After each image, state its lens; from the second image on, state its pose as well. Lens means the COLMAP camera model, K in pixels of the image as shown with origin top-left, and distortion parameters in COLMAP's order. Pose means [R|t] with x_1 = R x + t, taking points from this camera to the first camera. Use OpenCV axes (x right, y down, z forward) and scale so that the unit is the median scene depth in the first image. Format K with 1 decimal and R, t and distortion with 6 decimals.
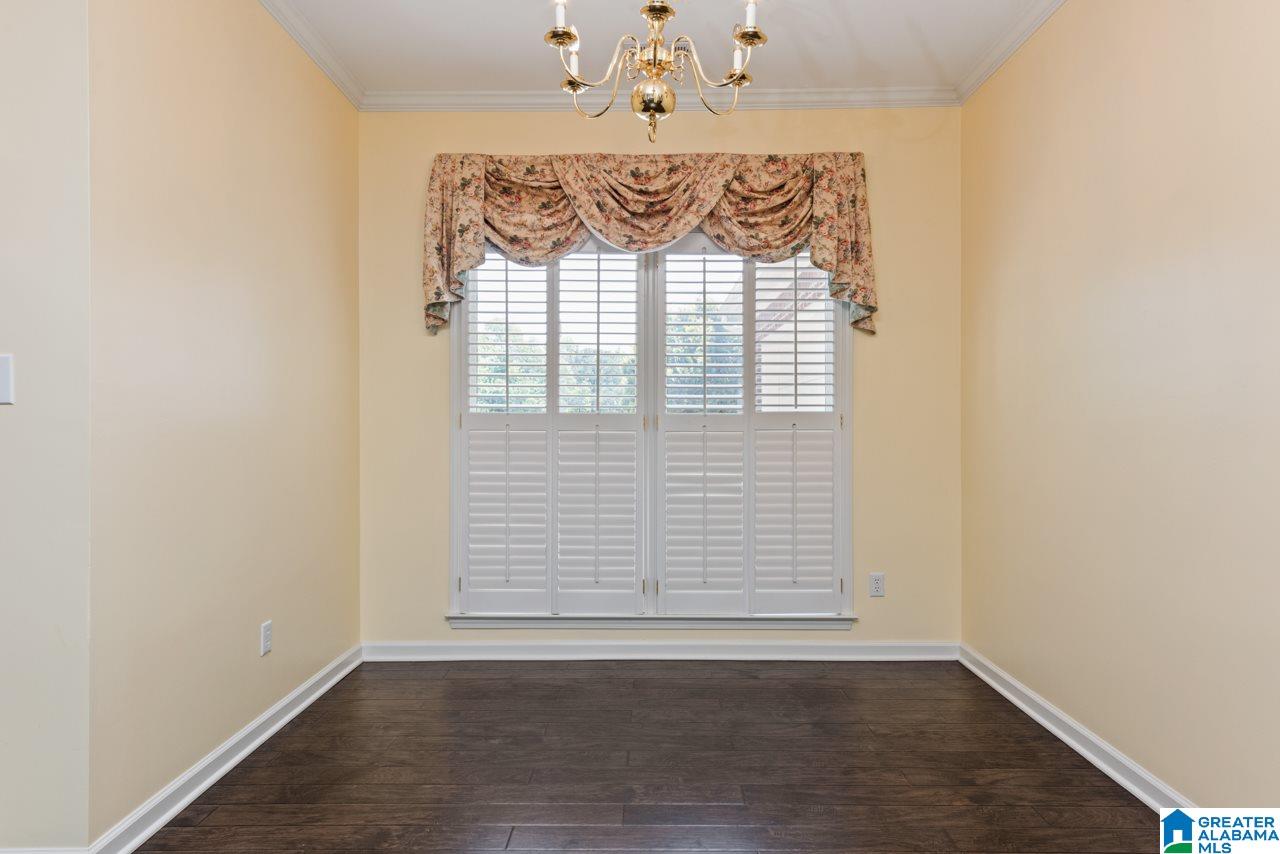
lens RADIAL K [[769.0, 0, 640.0], [0, 769.0, 427.0], [0, 0, 1]] dist [0.029384, -0.000014]
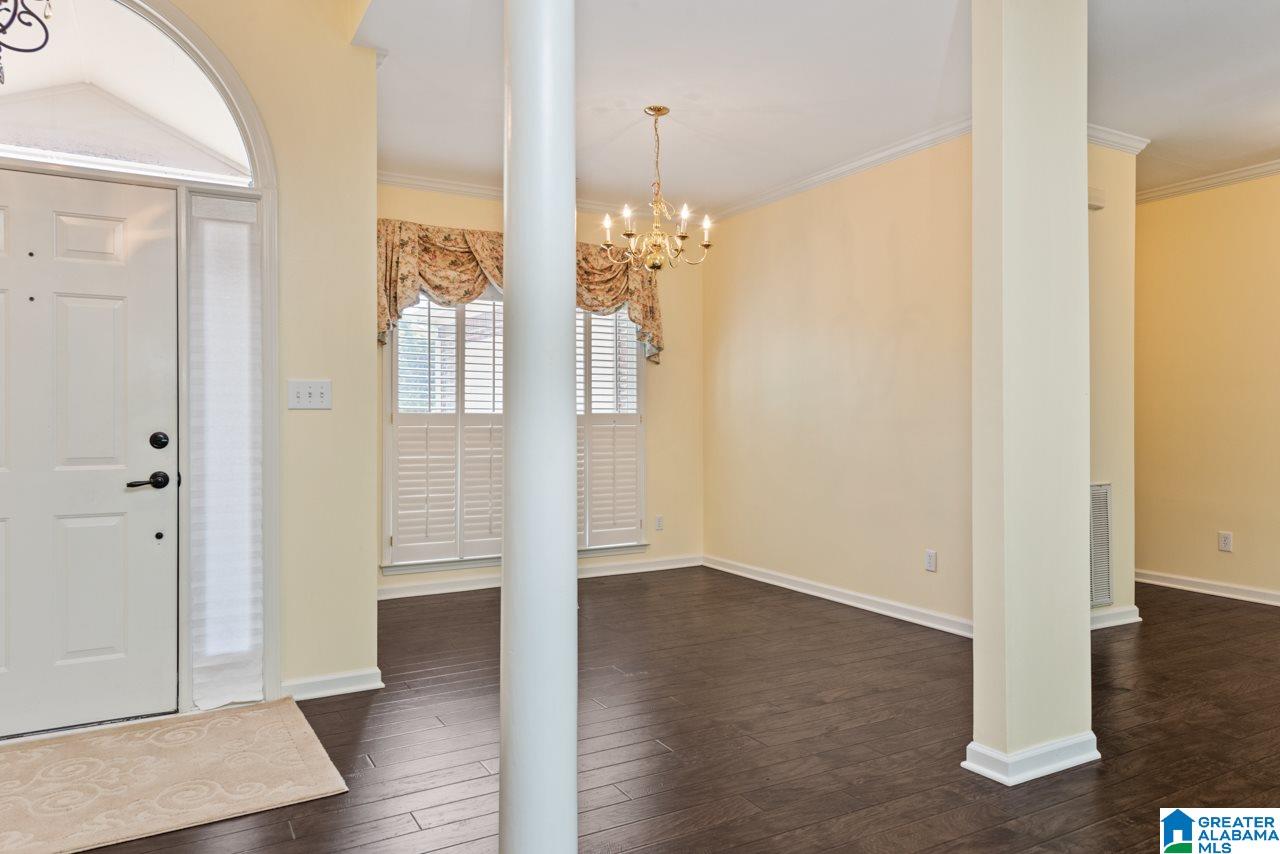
lens RADIAL K [[849.7, 0, 640.0], [0, 849.7, 427.0], [0, 0, 1]] dist [0.003455, 0.001012]
pose [[0.863169, -0.003610, 0.504902, -0.622239], [0.002283, 0.999992, 0.003246, 0.002681], [-0.504910, -0.001649, 0.863171, -0.497512]]
